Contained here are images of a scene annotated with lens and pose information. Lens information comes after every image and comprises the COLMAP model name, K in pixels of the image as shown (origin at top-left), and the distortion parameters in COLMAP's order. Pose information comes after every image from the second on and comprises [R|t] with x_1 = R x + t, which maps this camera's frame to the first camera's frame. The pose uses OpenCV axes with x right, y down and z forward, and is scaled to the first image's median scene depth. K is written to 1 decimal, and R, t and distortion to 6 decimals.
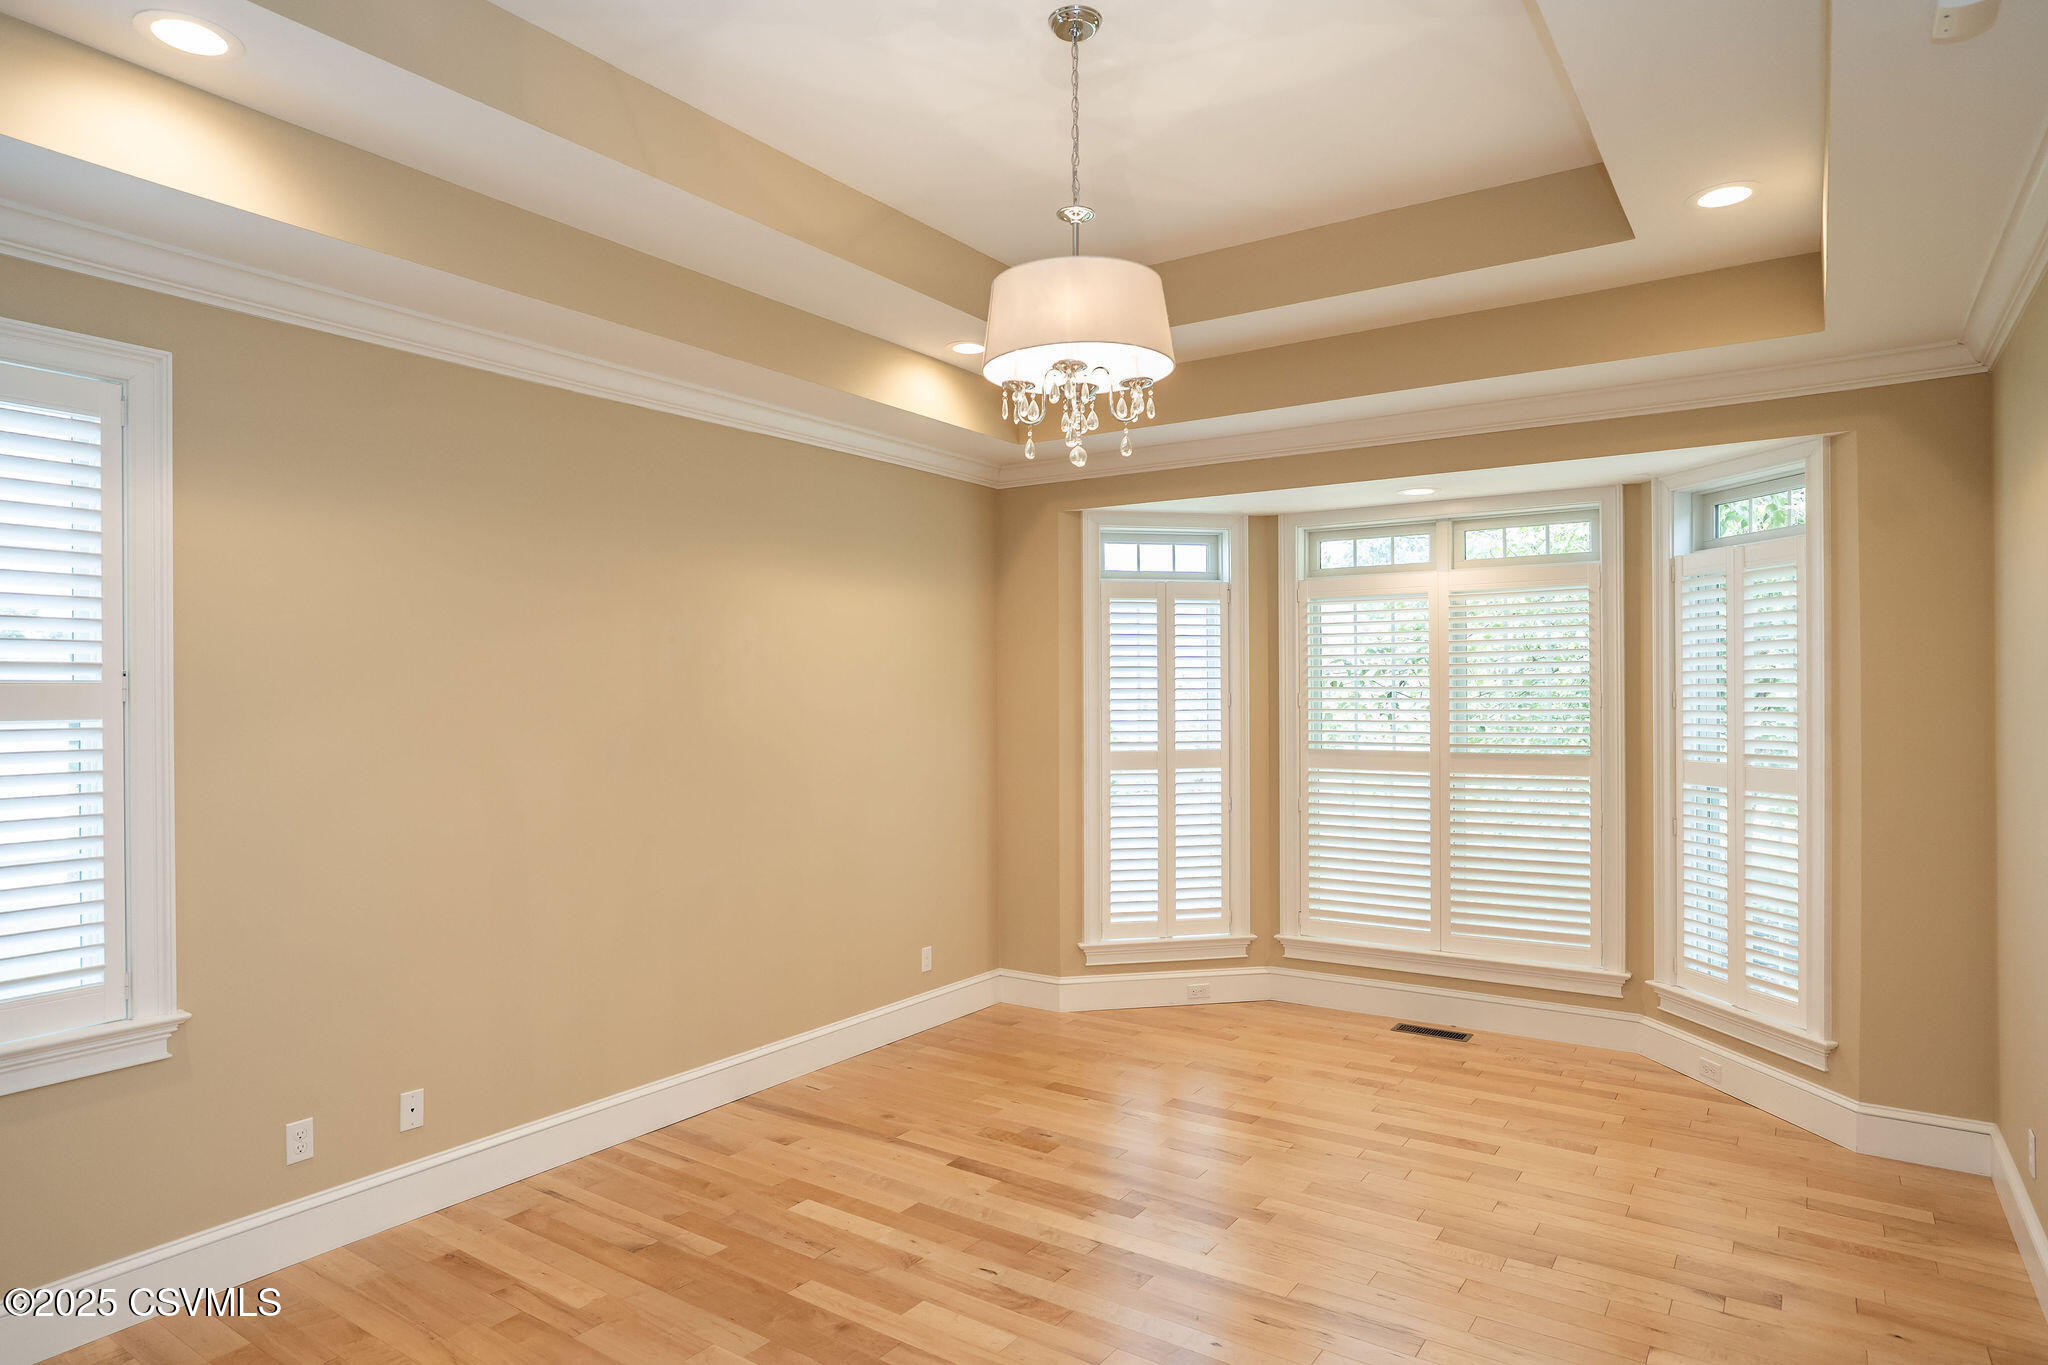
lens RADIAL K [[1205.8, 0, 1024.0], [0, 1205.8, 682.5], [0, 0, 1]] dist [-0.000664, 0.000255]
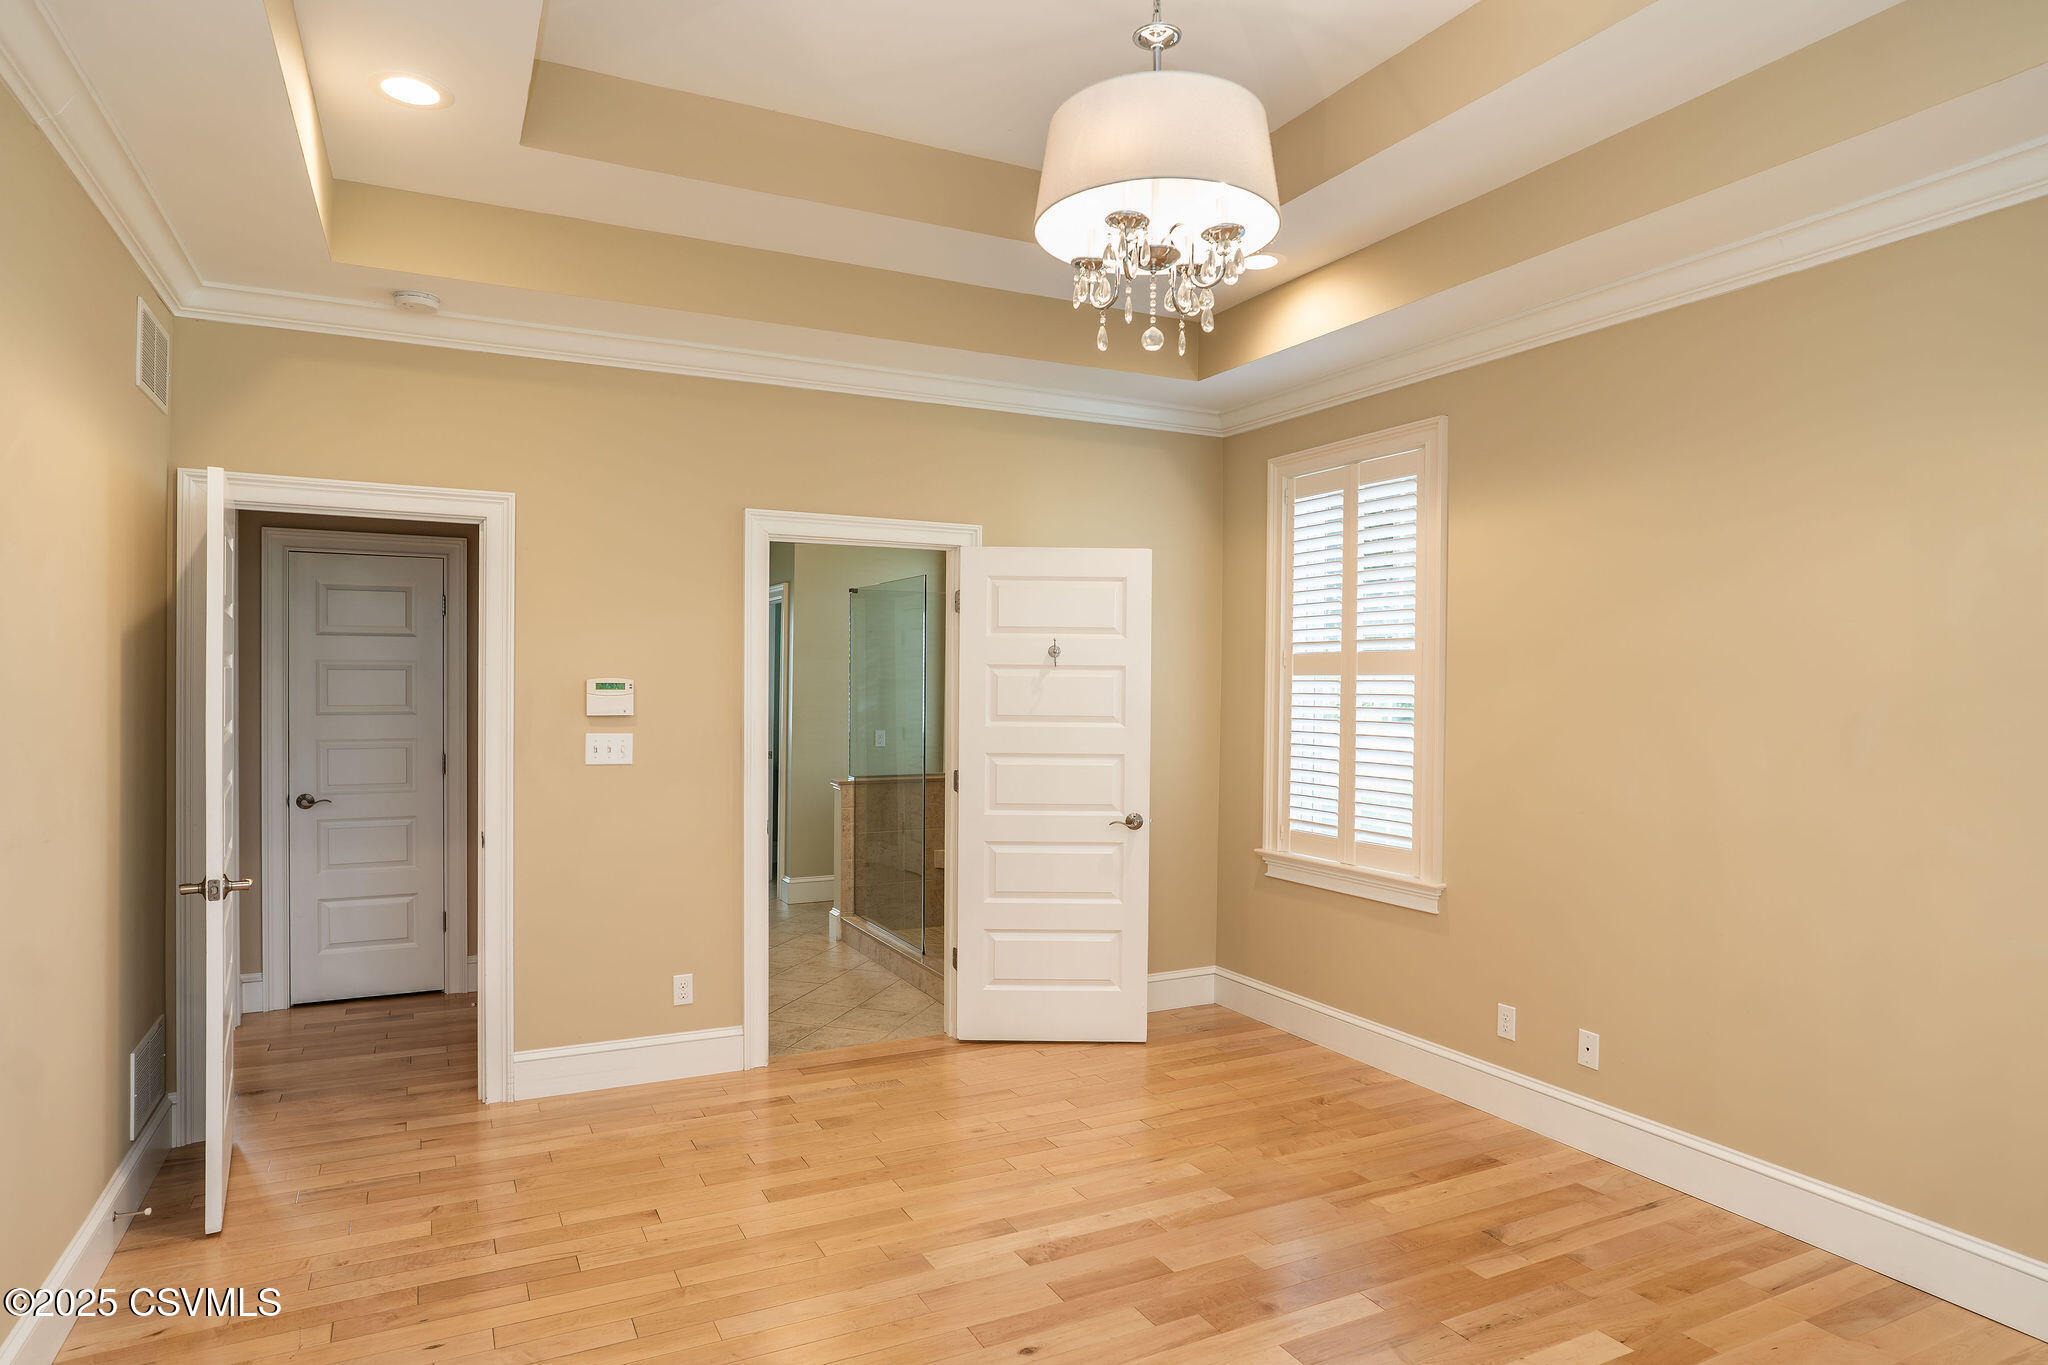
lens RADIAL K [[1176.7, 0, 1024.0], [0, 1176.7, 682.5], [0, 0, 1]] dist [-0.001859, -0.001161]
pose [[-0.481038, 0.000651, -0.876699, 0.665765], [0.005395, 0.999983, -0.002218, 0.034438], [0.876683, -0.005797, -0.481034, 1.118444]]
